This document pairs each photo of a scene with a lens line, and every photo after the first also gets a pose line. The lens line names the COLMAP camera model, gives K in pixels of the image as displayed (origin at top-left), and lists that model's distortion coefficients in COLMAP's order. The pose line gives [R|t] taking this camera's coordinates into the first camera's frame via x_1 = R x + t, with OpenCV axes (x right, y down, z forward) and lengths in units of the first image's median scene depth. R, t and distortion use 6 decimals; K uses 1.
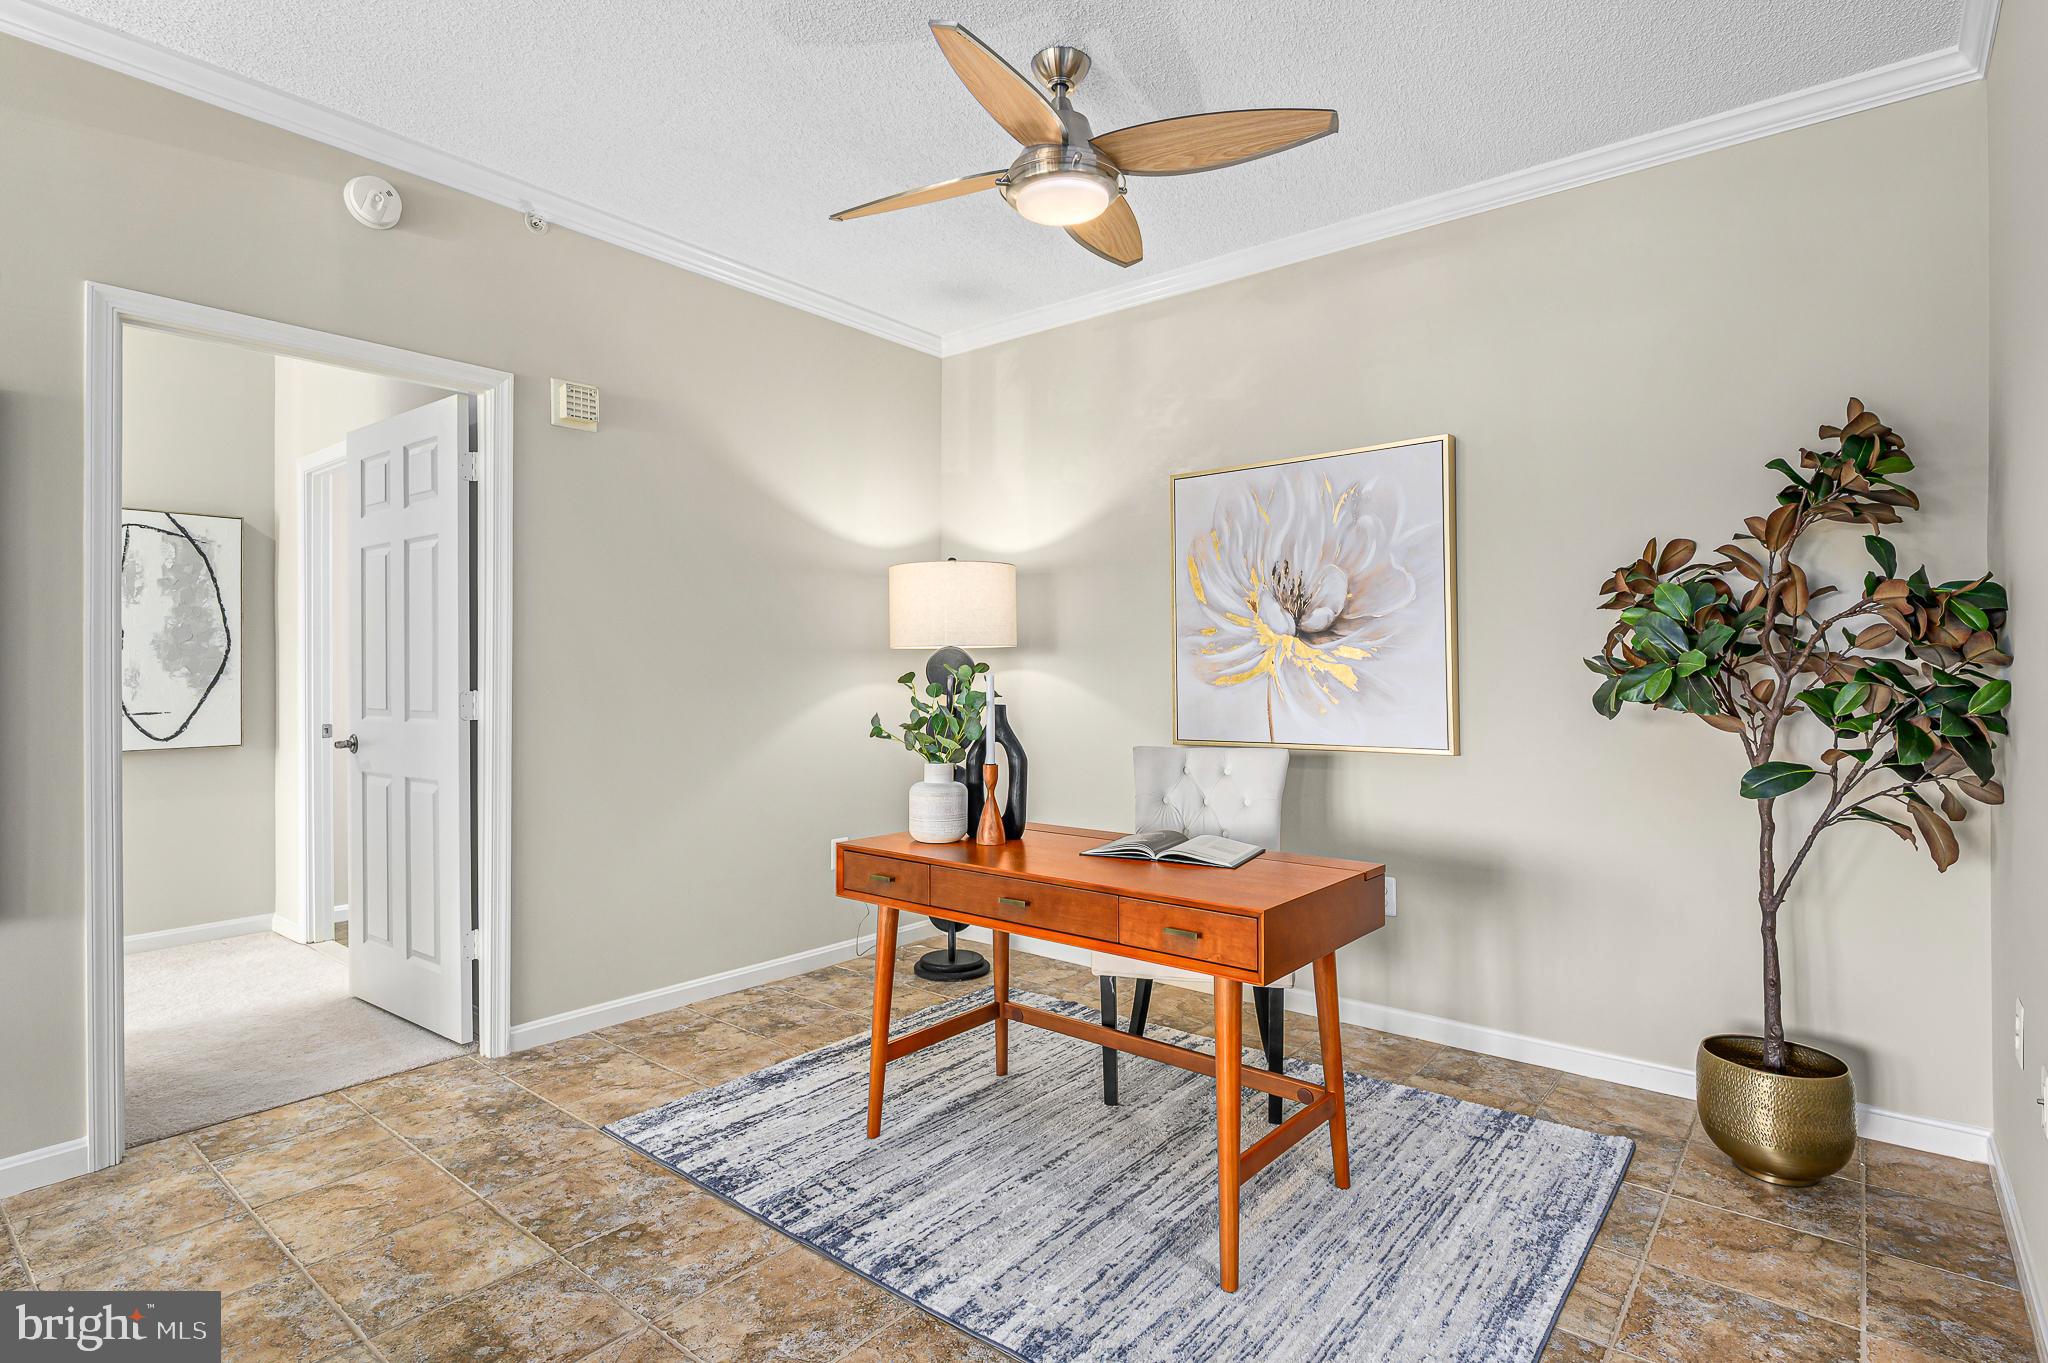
lens RADIAL K [[1017.4, 0, 1018.9], [0, 1017.4, 660.5], [0, 0, 1]] dist [0.002705, 0.000109]
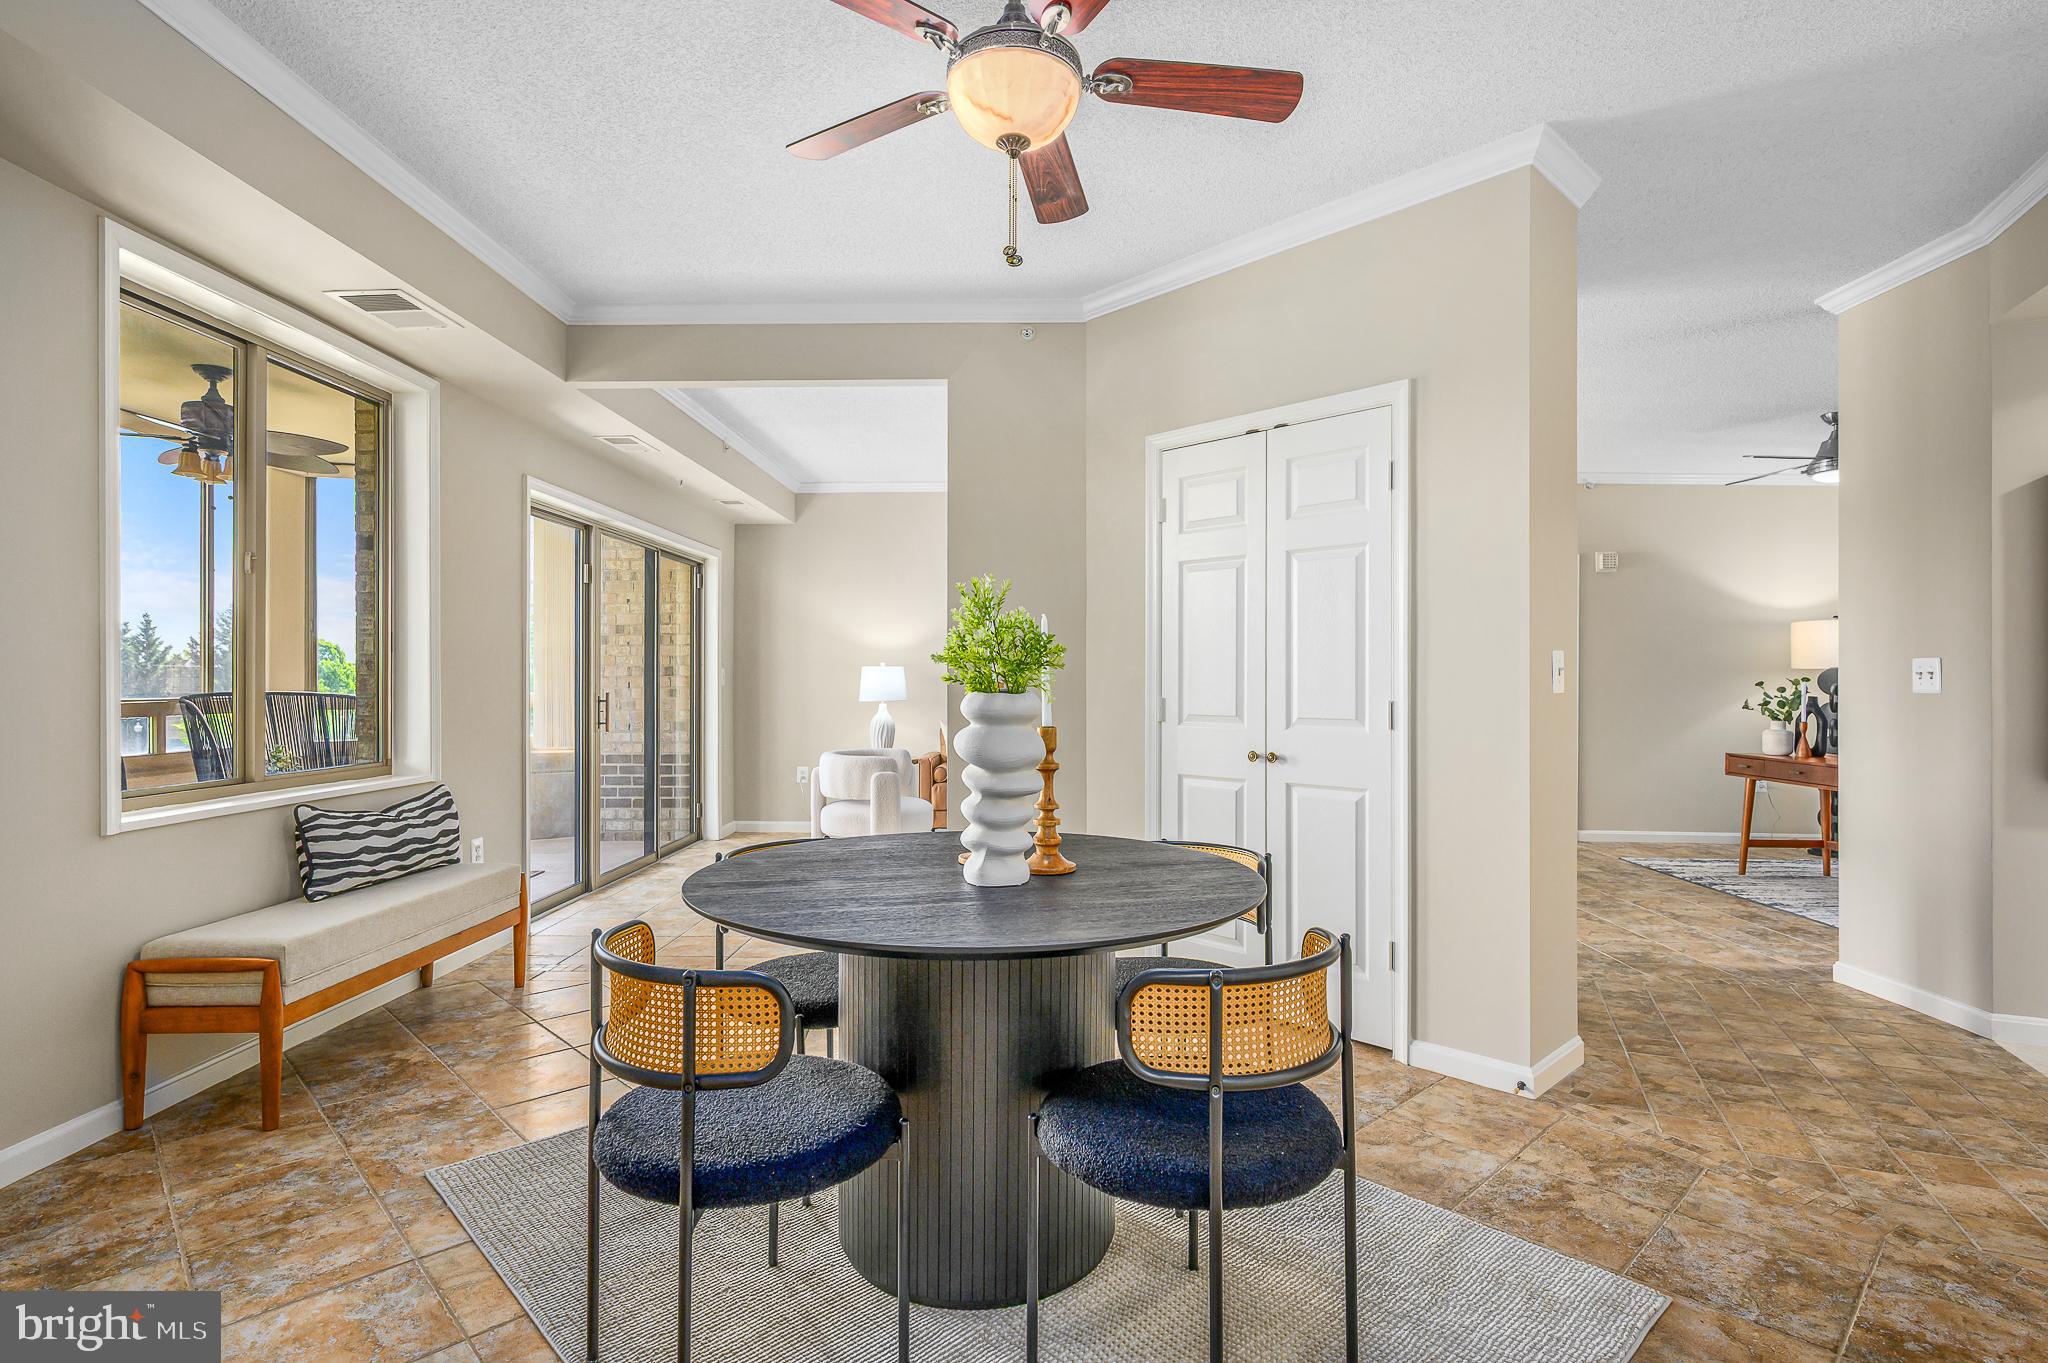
lens RADIAL K [[1062.0, 0, 1017.5], [0, 1062.0, 680.9], [0, 0, 1]] dist [0.020974, -0.000231]
pose [[0.621866, 0.006119, -0.783100, 0.745724], [0.004931, 0.999919, 0.011729, -0.026358], [0.783109, -0.011155, 0.621785, -1.836454]]
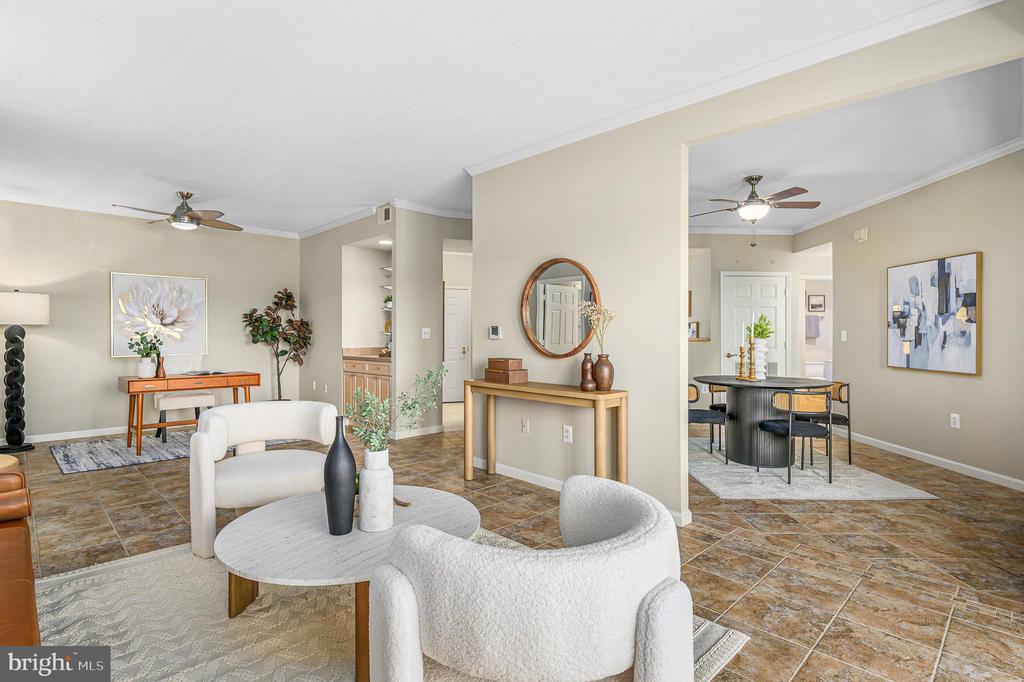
lens RADIAL K [[508.9, 0, 517.1], [0, 508.9, 334.9], [0, 0, 1]] dist [0.001219, -0.000843]
pose [[0.103568, 0.003124, 0.994617, -1.861886], [-0.013434, 0.999908, -0.001742, -0.002576], [-0.994532, -0.013181, 0.103601, -0.599972]]
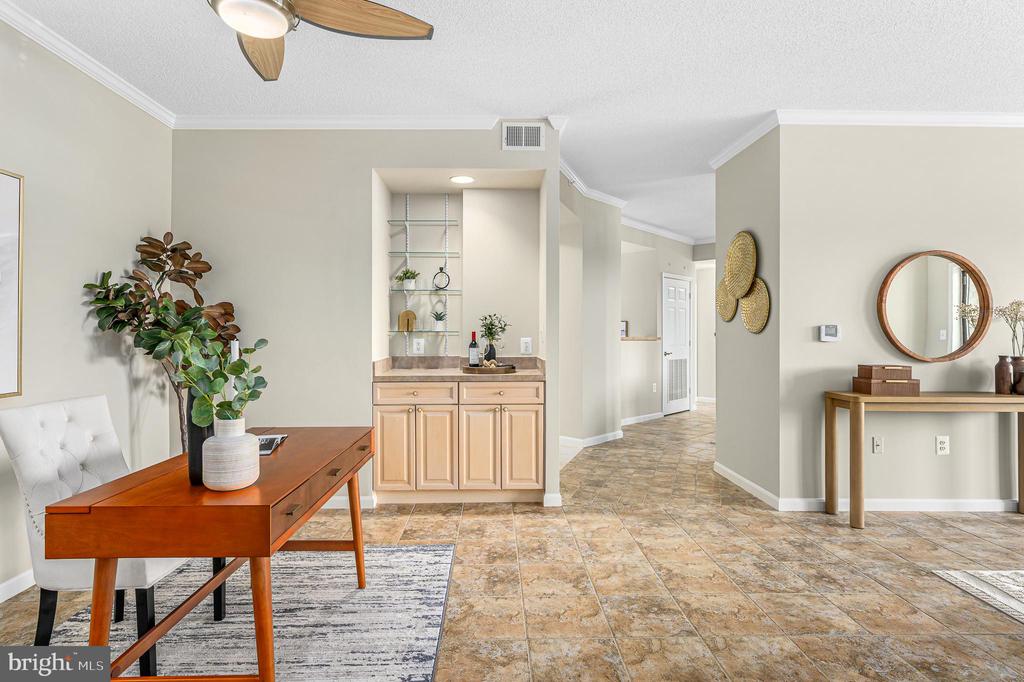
lens RADIAL K [[533.0, 0, 500.7], [0, 533.0, 334.2], [0, 0, 1]] dist [0.001140, 0.001518]
pose [[-0.640514, 0.001836, 0.767944, -0.736009], [-0.006465, 0.999949, -0.007783, 0.007112], [-0.767919, -0.009950, -0.640469, 1.156137]]
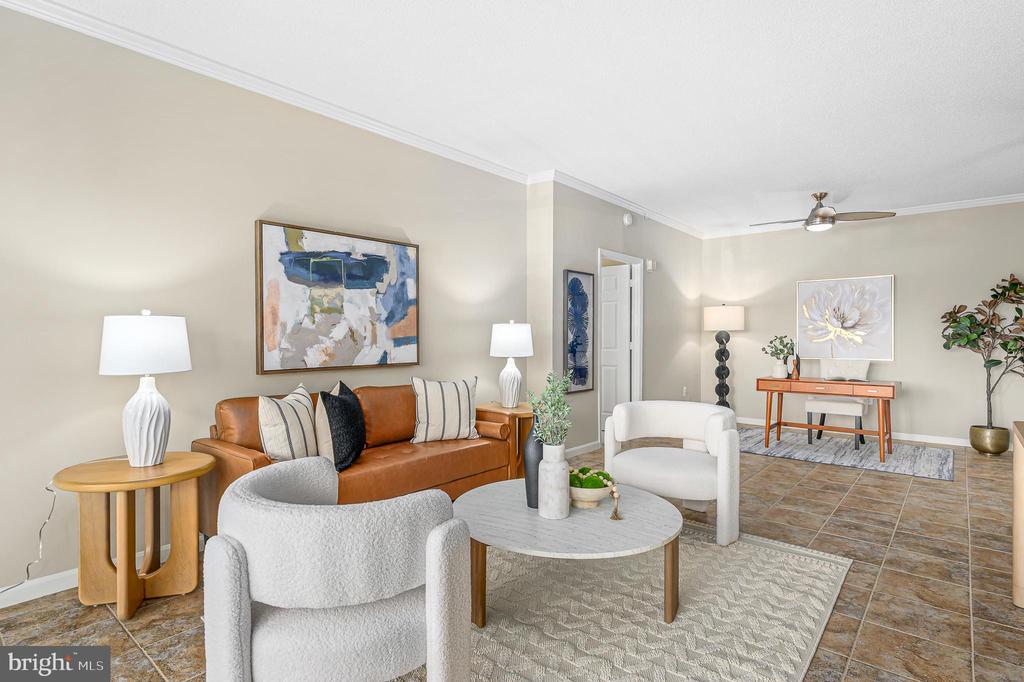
lens RADIAL K [[531.0, 0, 508.8], [0, 531.0, 340.7], [0, 0, 1]] dist [0.020974, -0.000231]
pose [[0.999847, 0.005875, -0.016483, -1.152931], [-0.005588, 0.999833, 0.017404, -0.008610], [0.016583, -0.017310, 0.999713, -1.200429]]
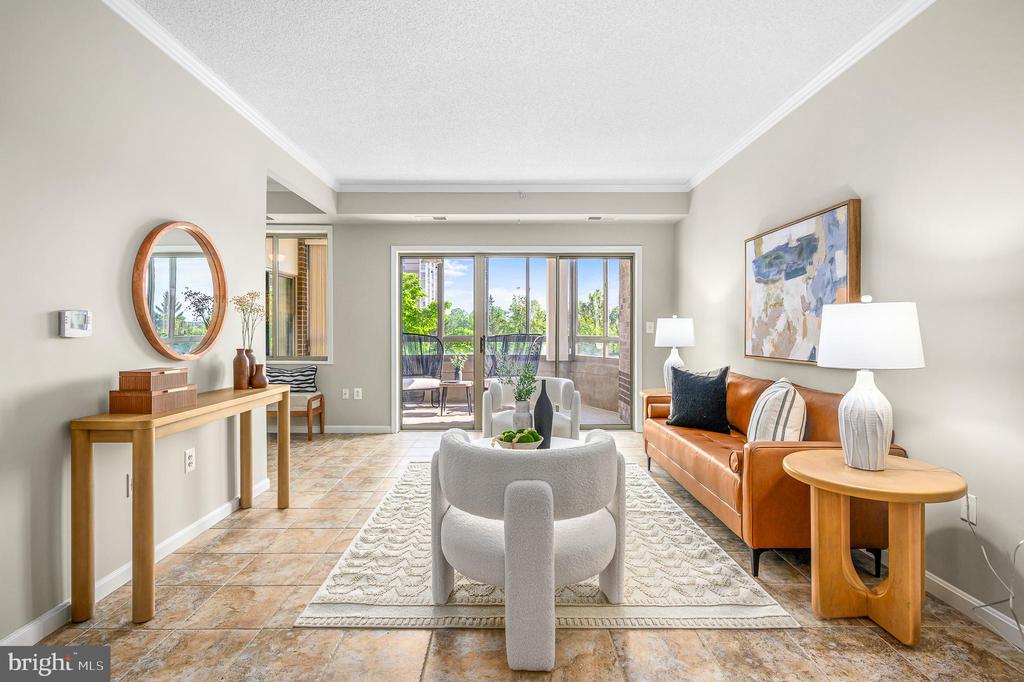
lens RADIAL K [[510.5, 0, 505.8], [0, 510.5, 329.5], [0, 0, 1]] dist [0.001252, 0.000675]
pose [[-0.776318, 0.005486, -0.630318, -0.247892], [0.008883, 0.999958, -0.002237, 0.005089], [0.630279, -0.007336, -0.776334, 0.672355]]
